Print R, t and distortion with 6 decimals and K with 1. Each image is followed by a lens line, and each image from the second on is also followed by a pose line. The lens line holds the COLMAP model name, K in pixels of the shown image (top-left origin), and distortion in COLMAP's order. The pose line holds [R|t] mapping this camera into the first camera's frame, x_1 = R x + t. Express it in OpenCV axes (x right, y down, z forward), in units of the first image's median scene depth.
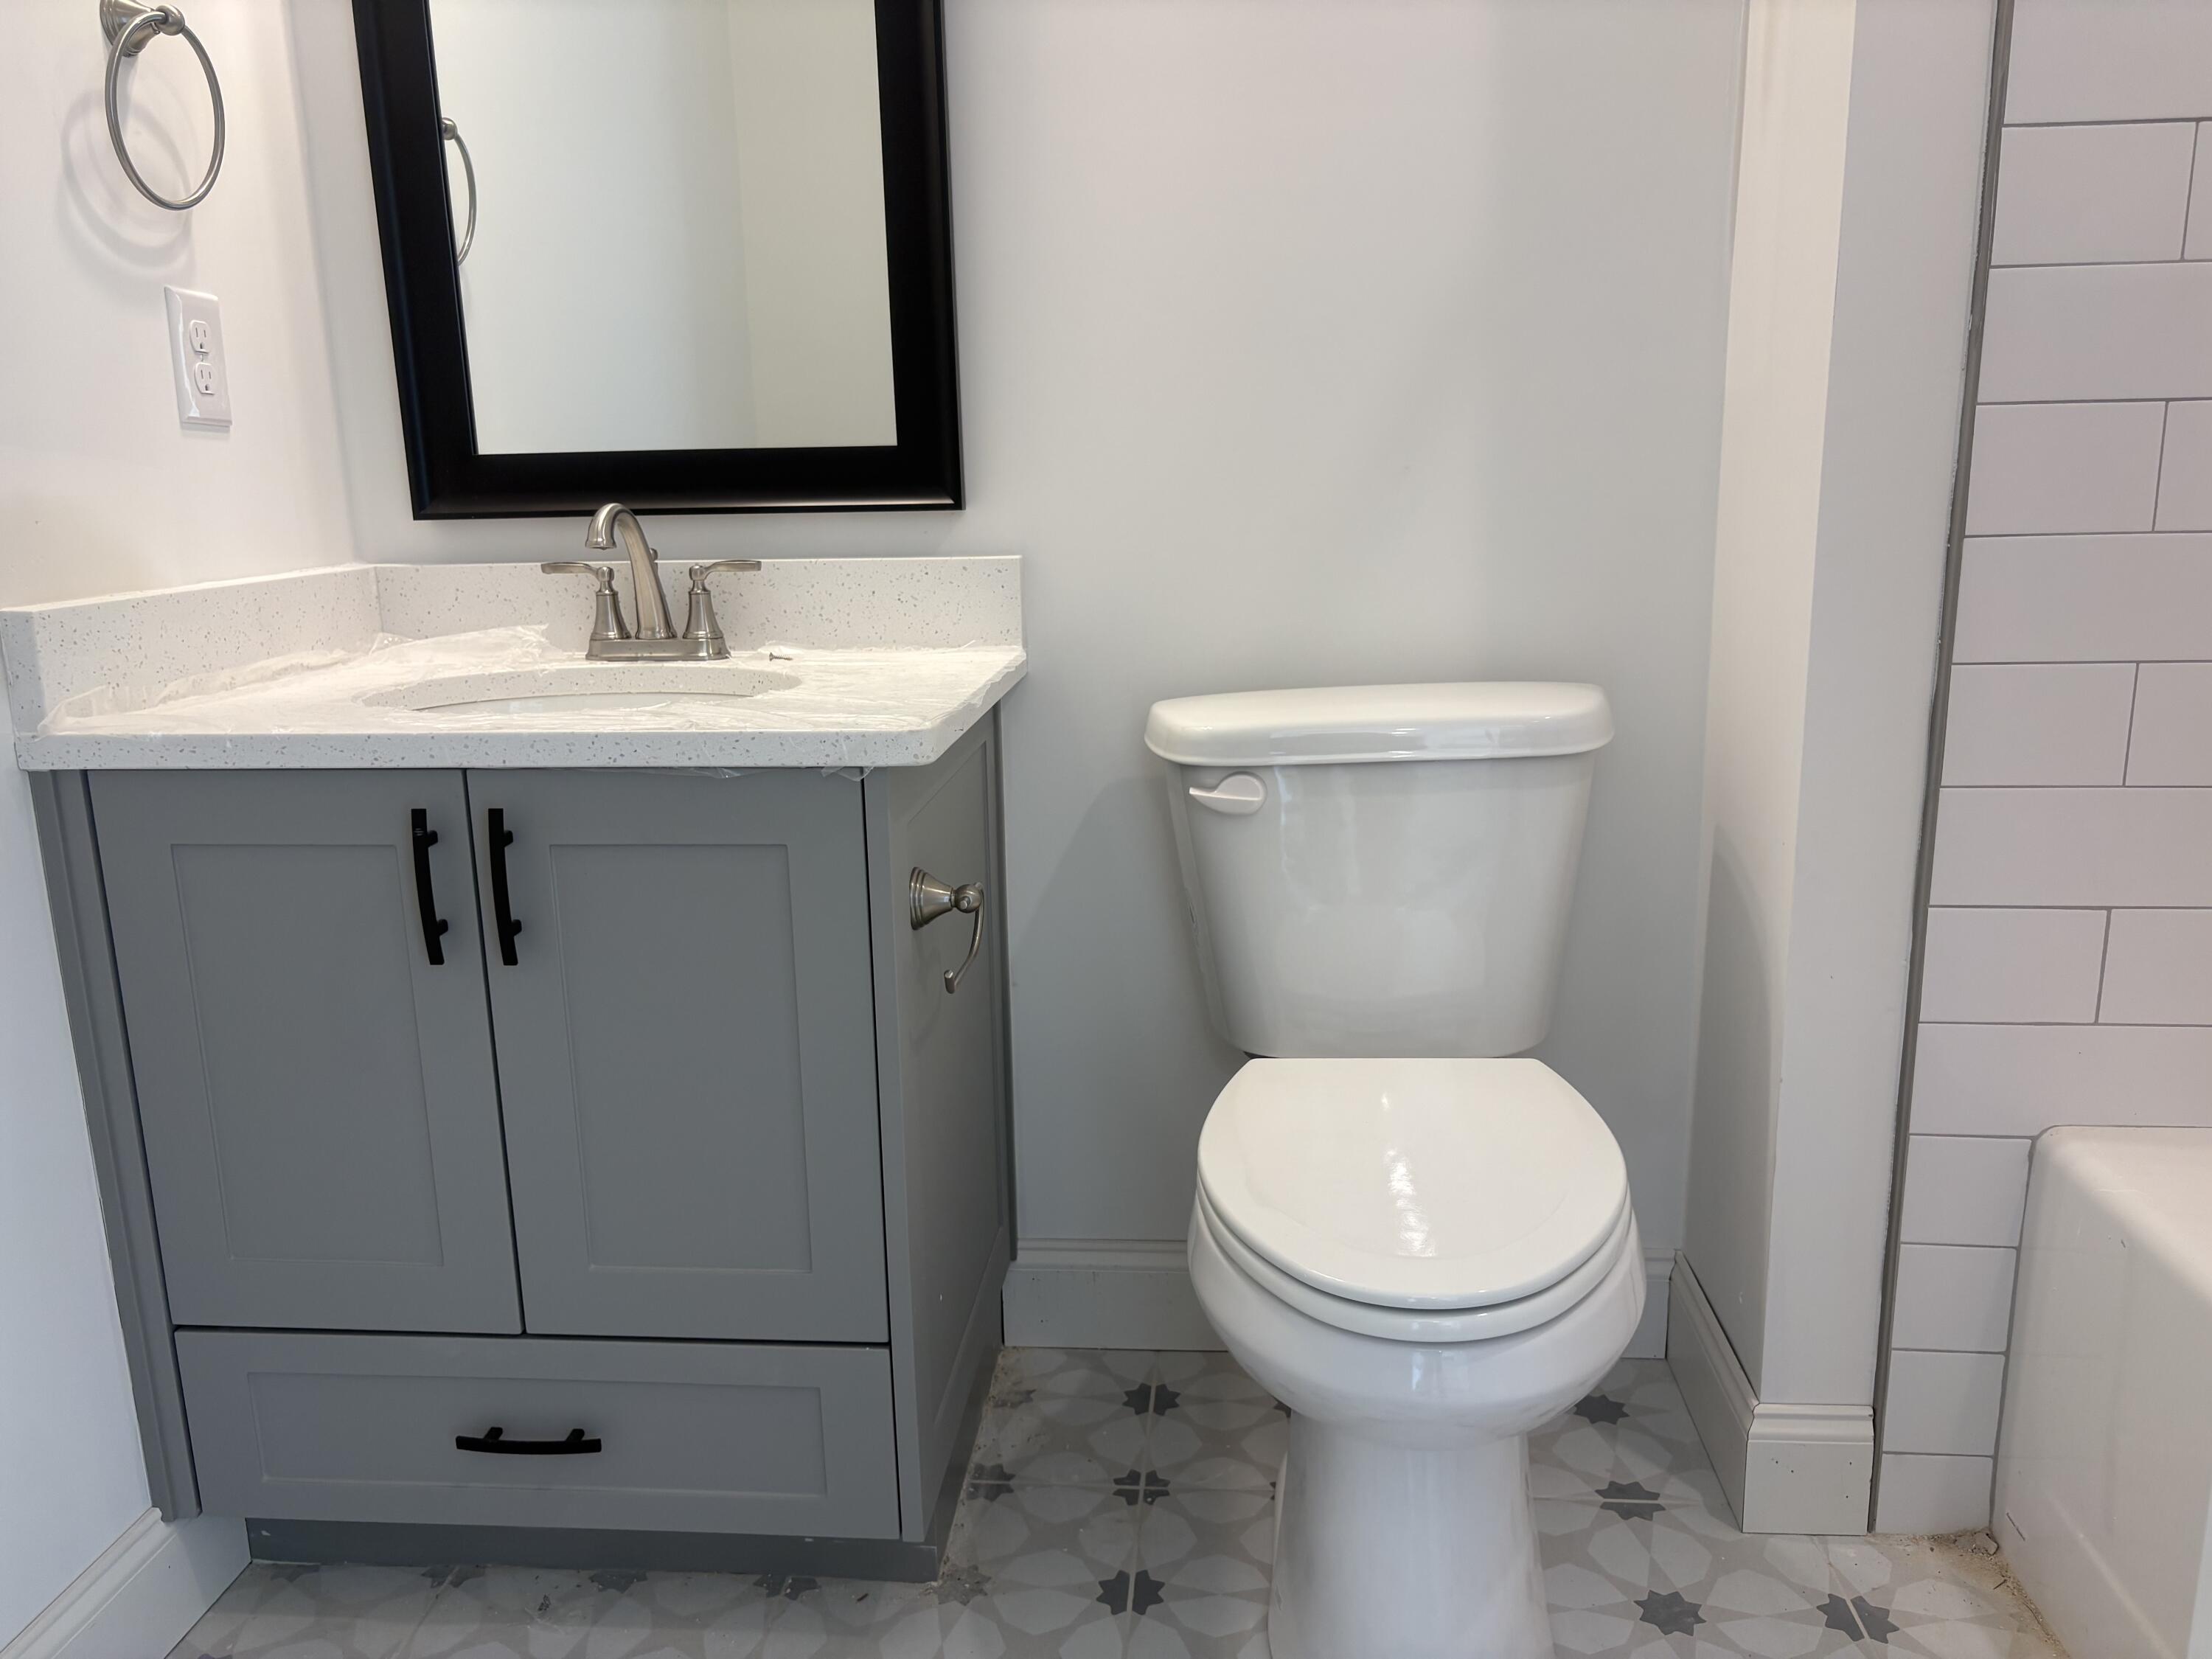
lens RADIAL K [[1698.1, 0, 1104.9], [0, 1698.1, 824.6], [0, 0, 1]] dist [0.024661, -0.034899]
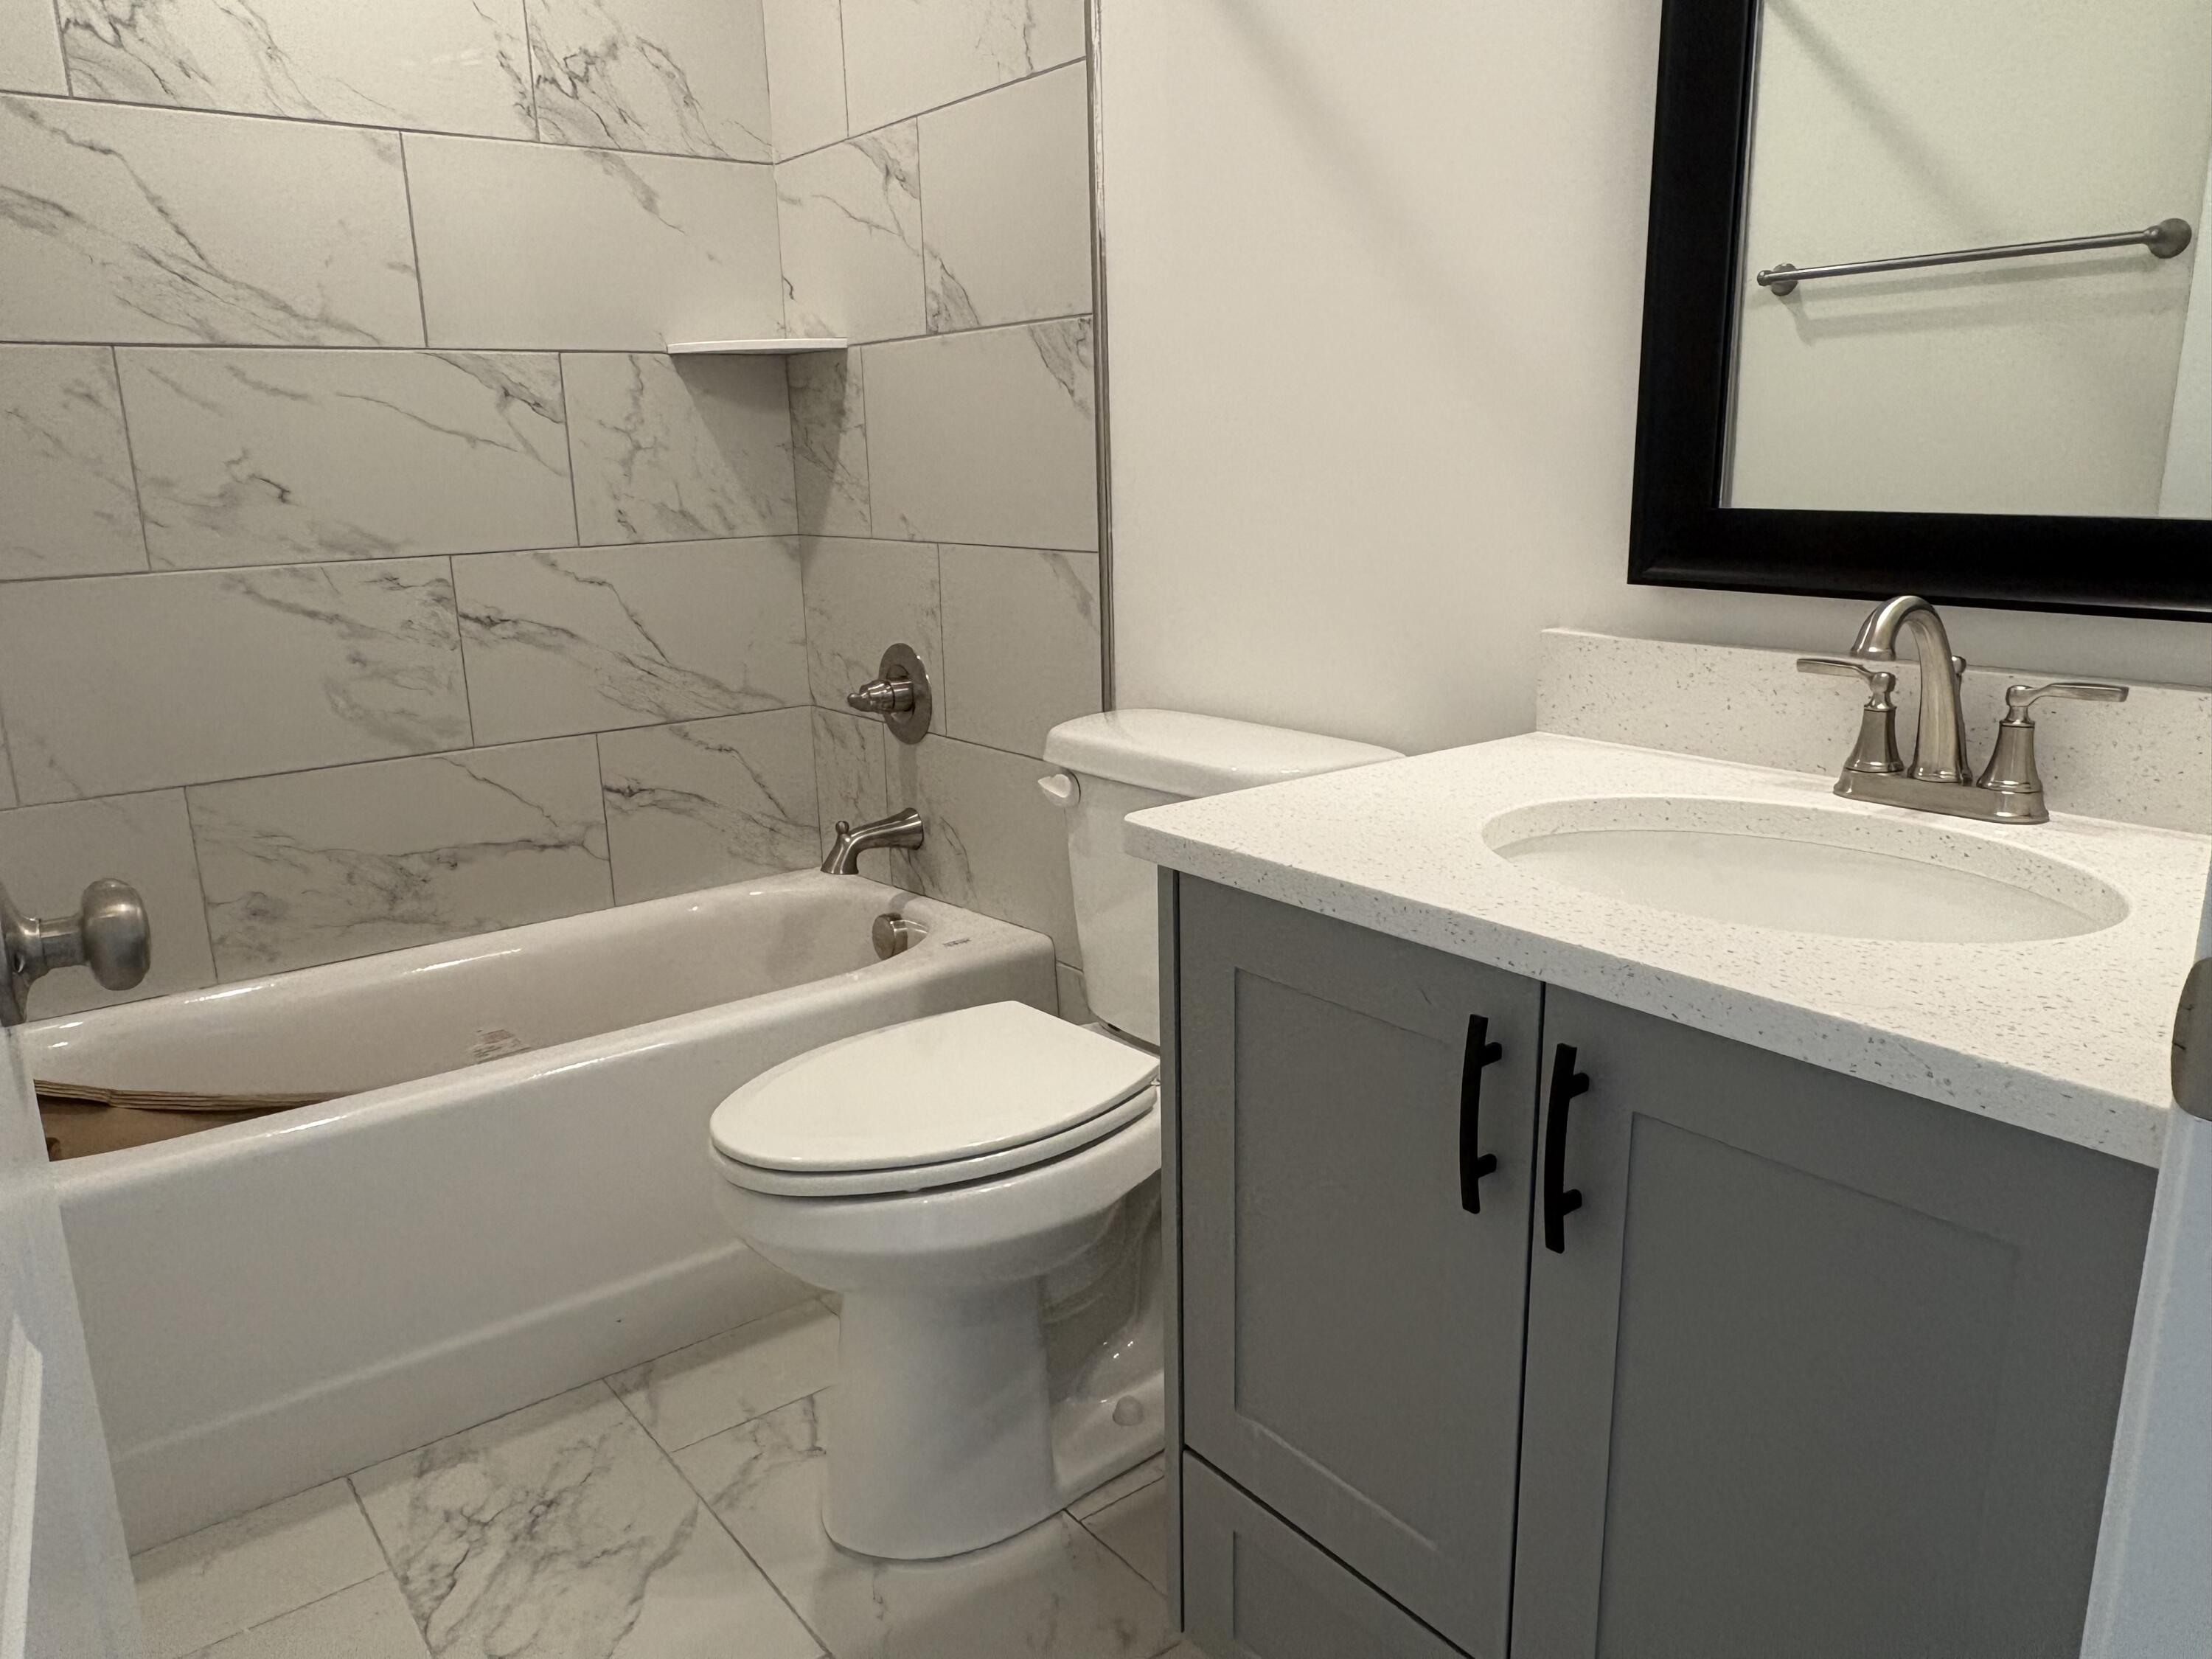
lens RADIAL K [[1551.8, 0, 1101.7], [0, 1551.8, 818.8], [0, 0, 1]] dist [0.007074, 0.001316]
pose [[0.653150, 0.177839, -0.736049, -0.013284], [-0.148676, 0.983228, 0.105630, -0.121071], [0.742490, 0.040440, 0.668636, 0.340160]]
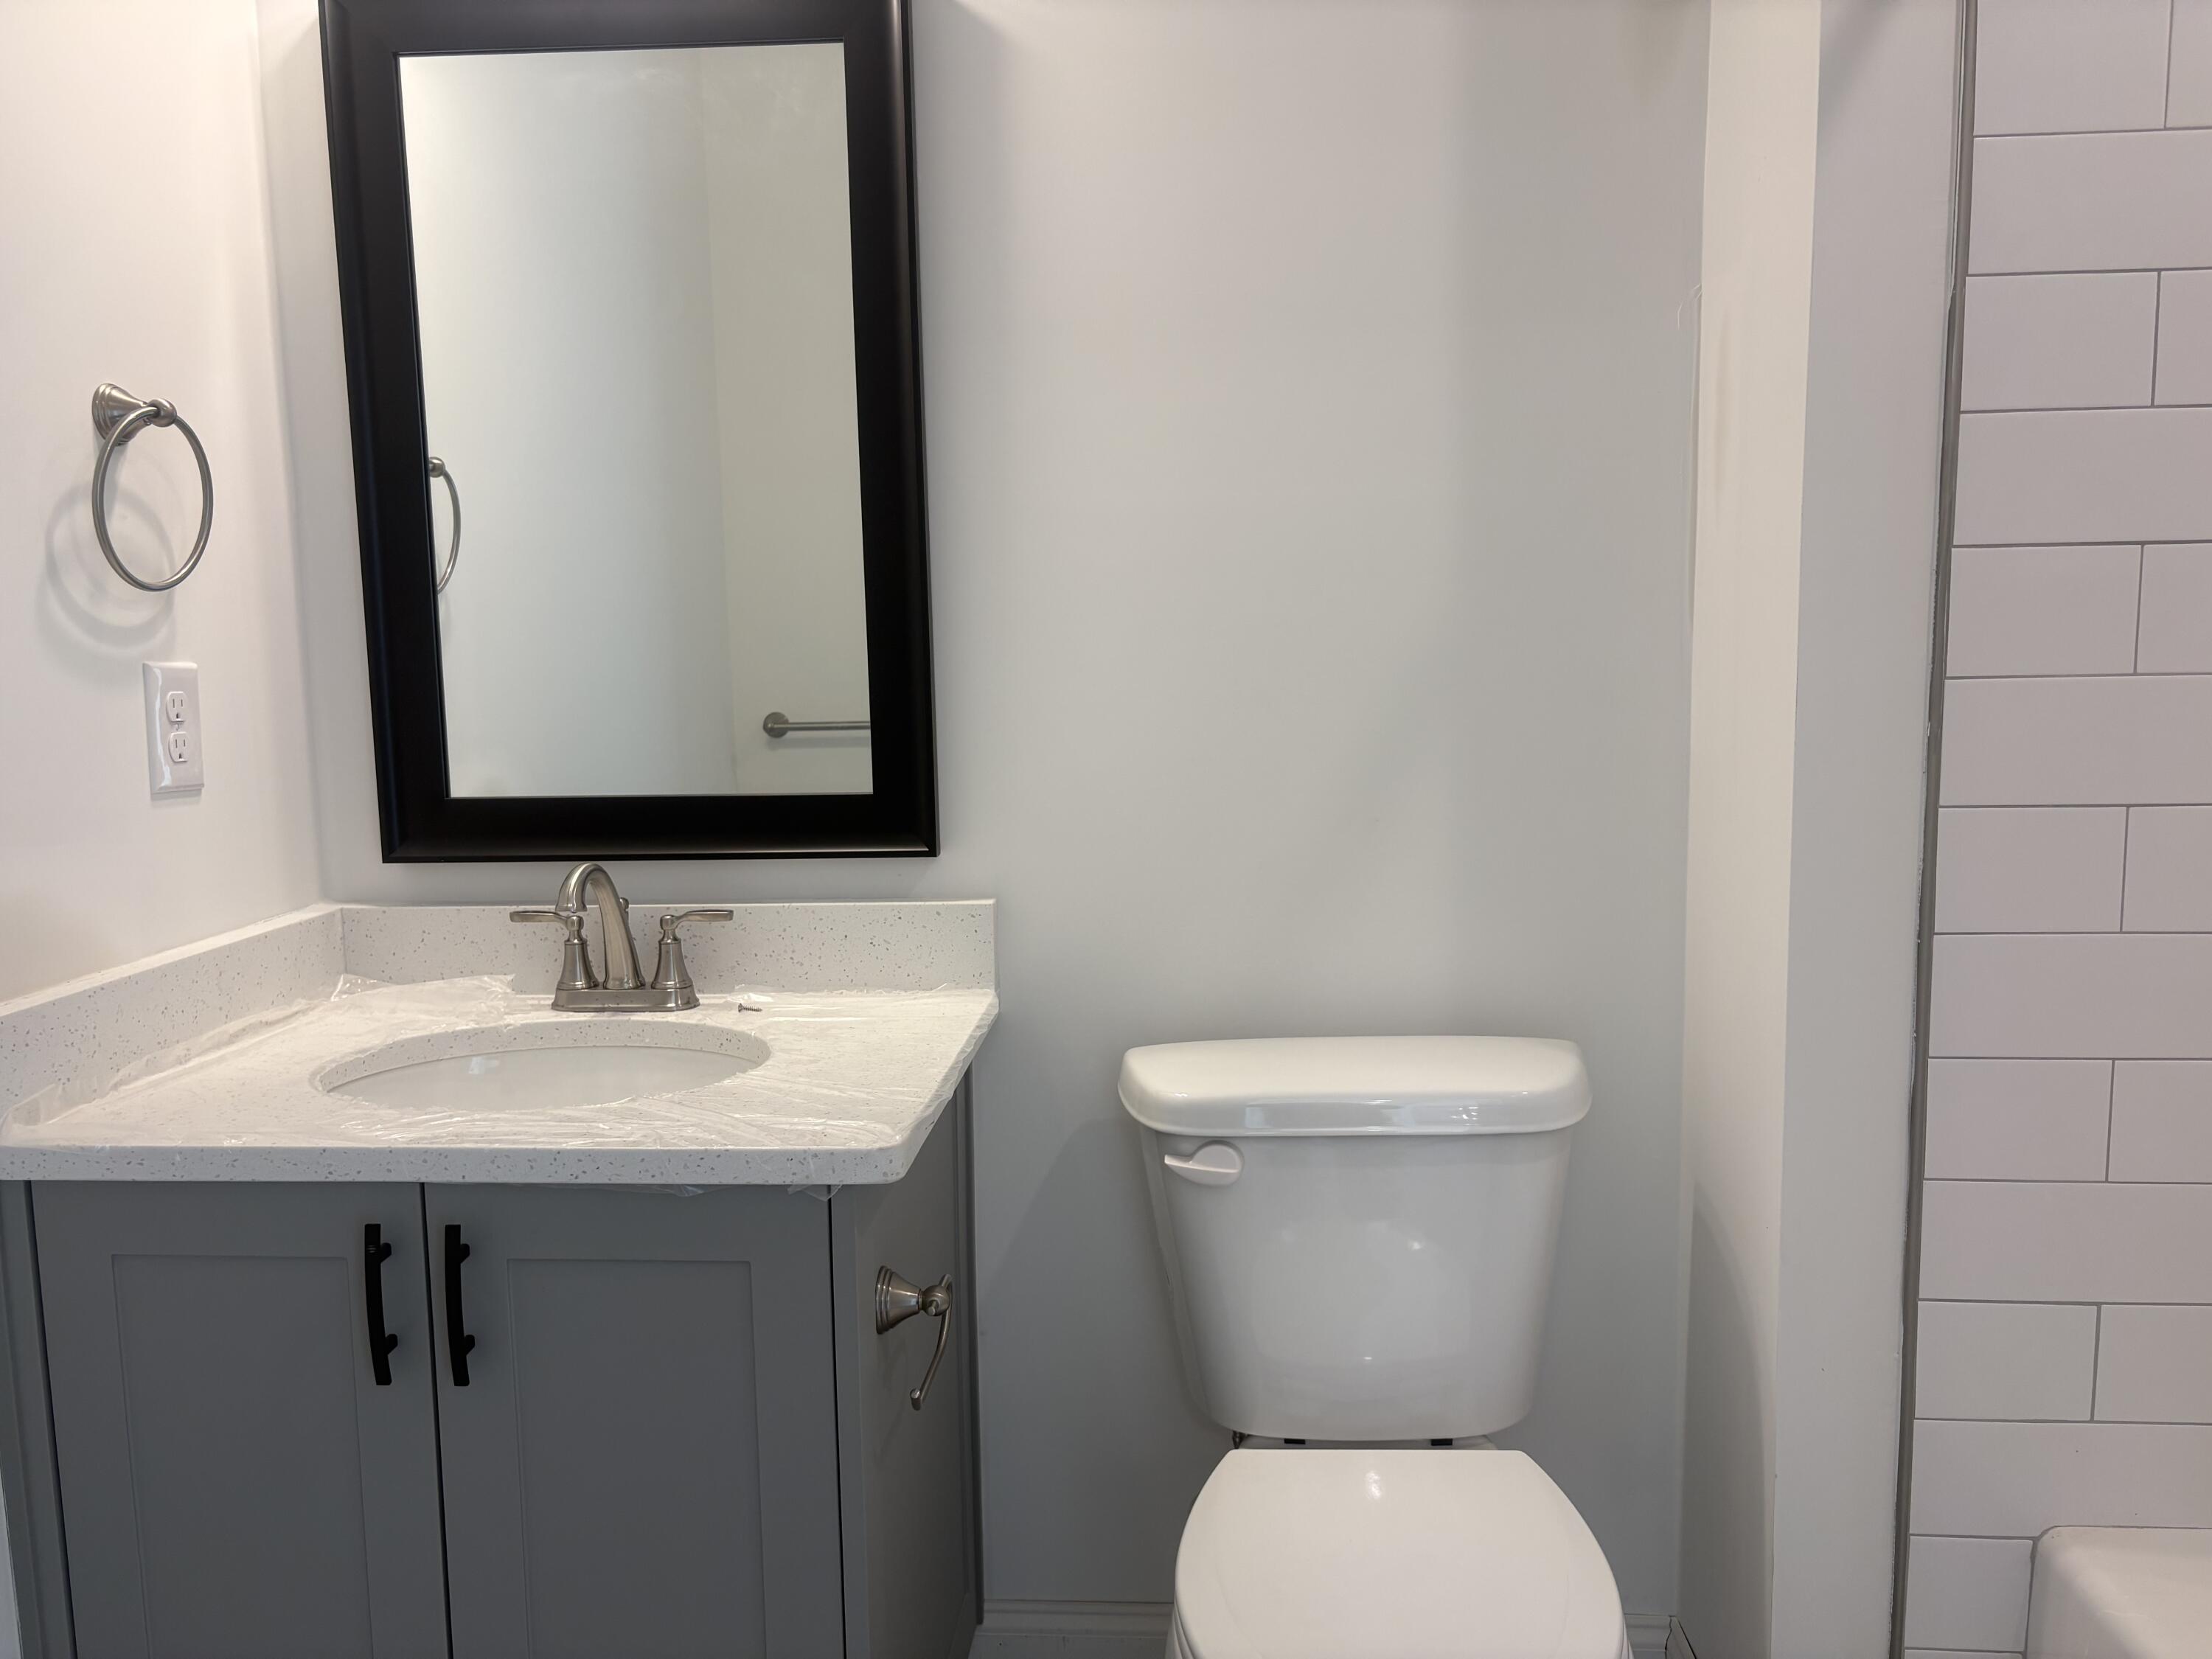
lens RADIAL K [[1698.1, 0, 1103.3], [0, 1698.1, 812.6], [0, 0, 1]] dist [0.024661, -0.034899]
pose [[0.999864, 0.002797, 0.016261, -0.001861], [-0.001066, 0.994418, -0.105504, -0.117343], [-0.016465, 0.105473, 0.994286, 0.001533]]
